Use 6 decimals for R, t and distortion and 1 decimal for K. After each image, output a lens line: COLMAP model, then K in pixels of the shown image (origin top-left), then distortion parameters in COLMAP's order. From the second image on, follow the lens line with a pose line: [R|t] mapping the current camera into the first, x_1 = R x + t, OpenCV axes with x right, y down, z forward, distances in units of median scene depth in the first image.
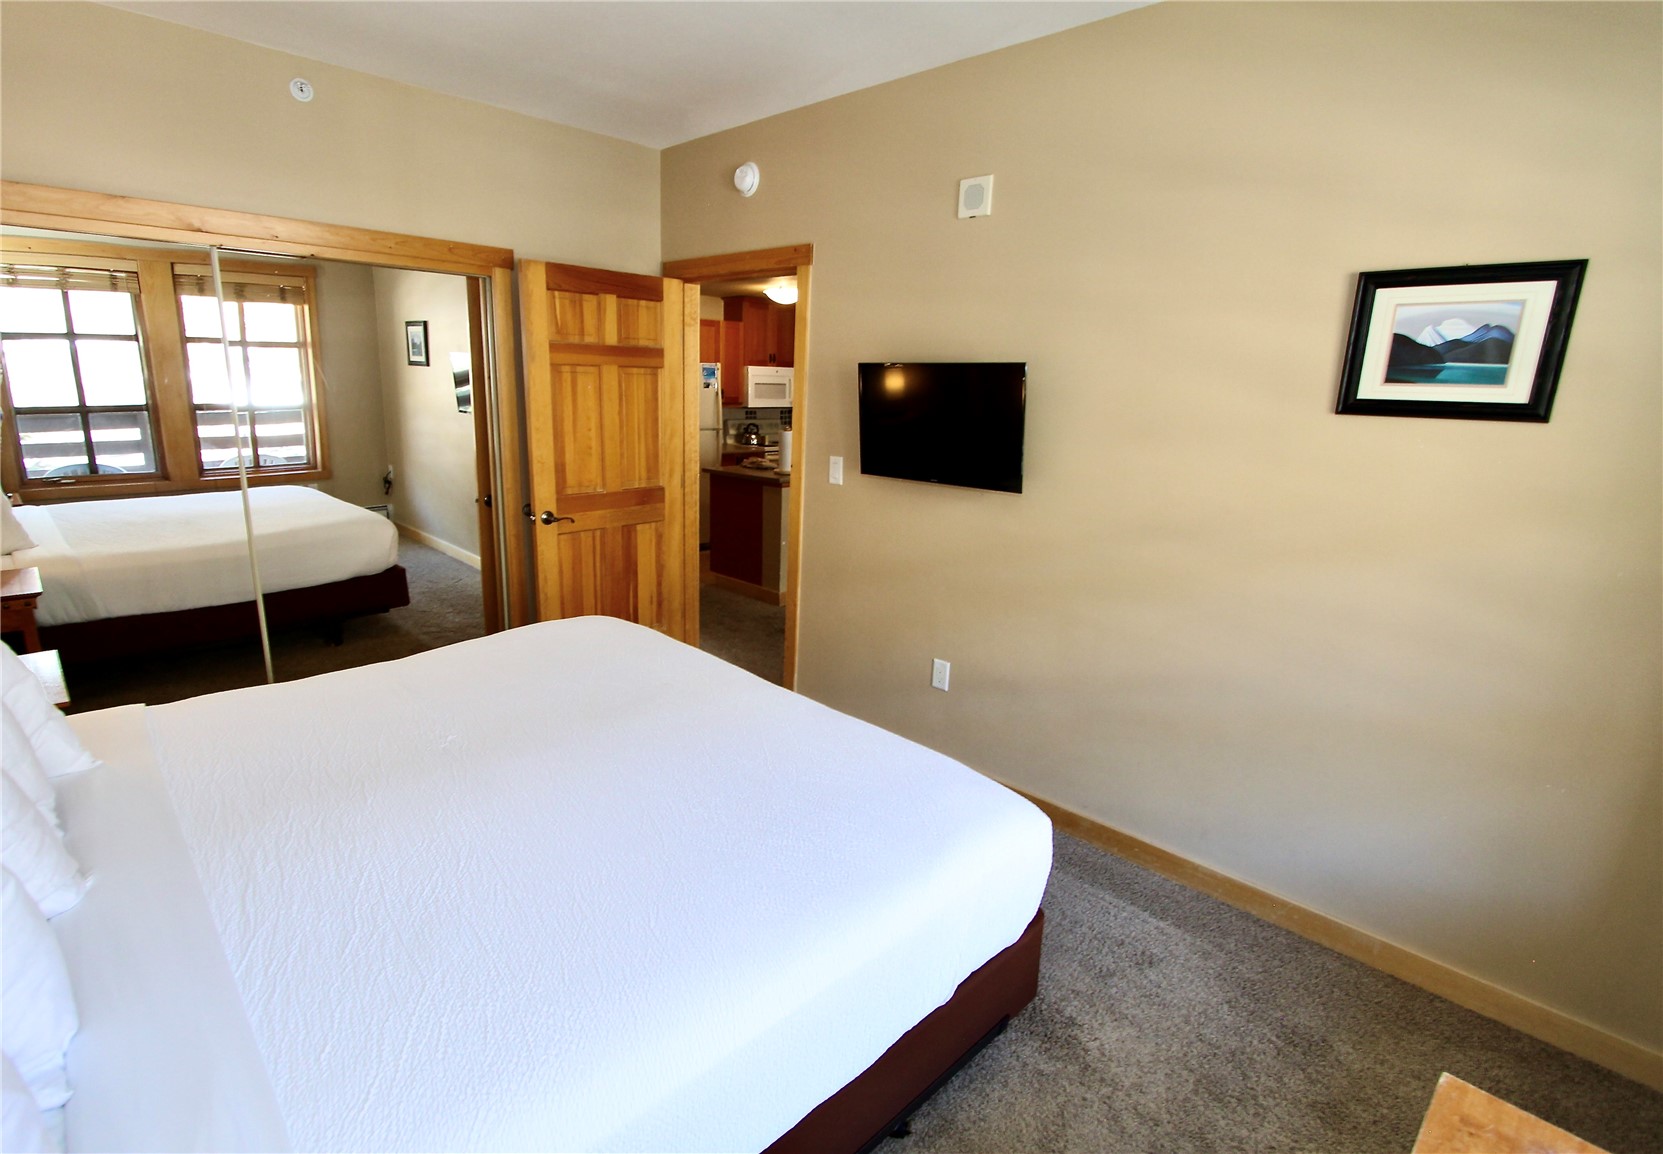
lens RADIAL K [[823.1, 0, 831.5], [0, 823.1, 577.0], [0, 0, 1]] dist [0.000310, 0.000002]
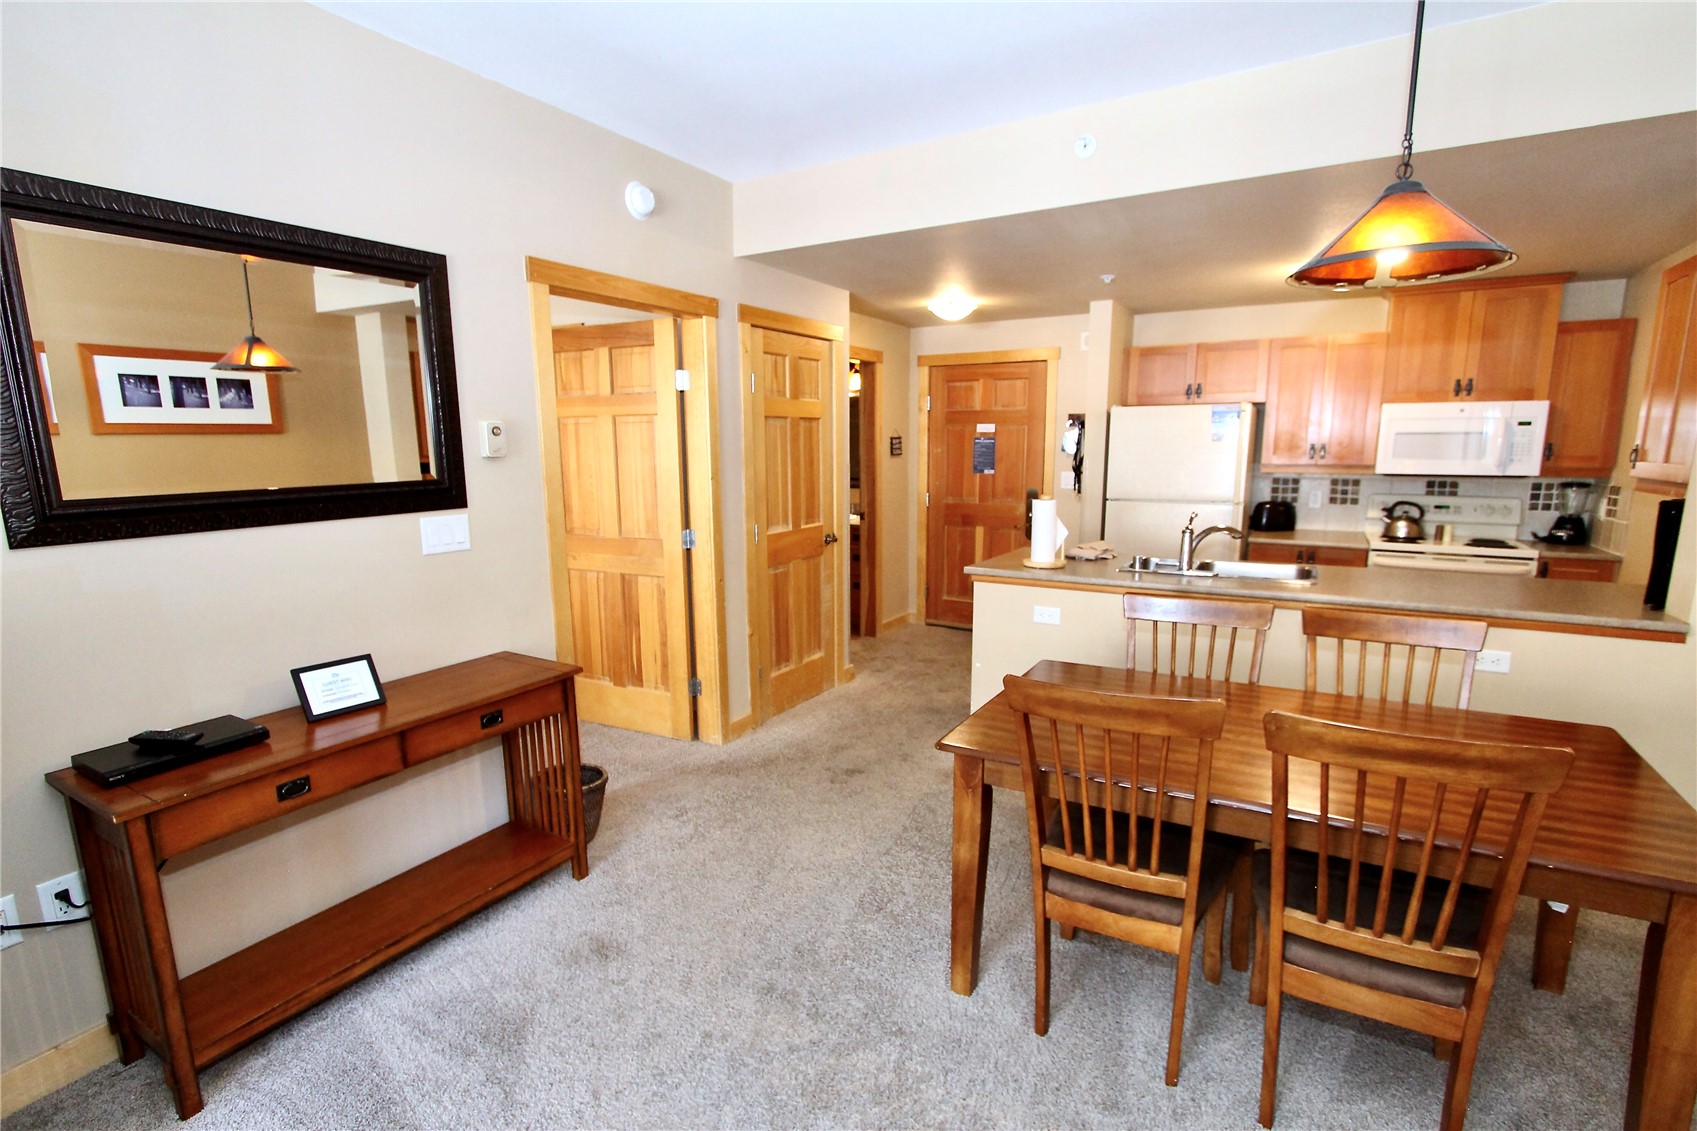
lens RADIAL K [[809.8, 0, 848.5], [0, 809.8, 565.5], [0, 0, 1]] dist [-0.000002, 0.000002]
pose [[0.263297, 0.123766, -0.956743, 0.759249], [-0.216553, 0.974010, 0.066404, -0.196832], [0.940096, 0.189702, 0.283255, 0.981623]]
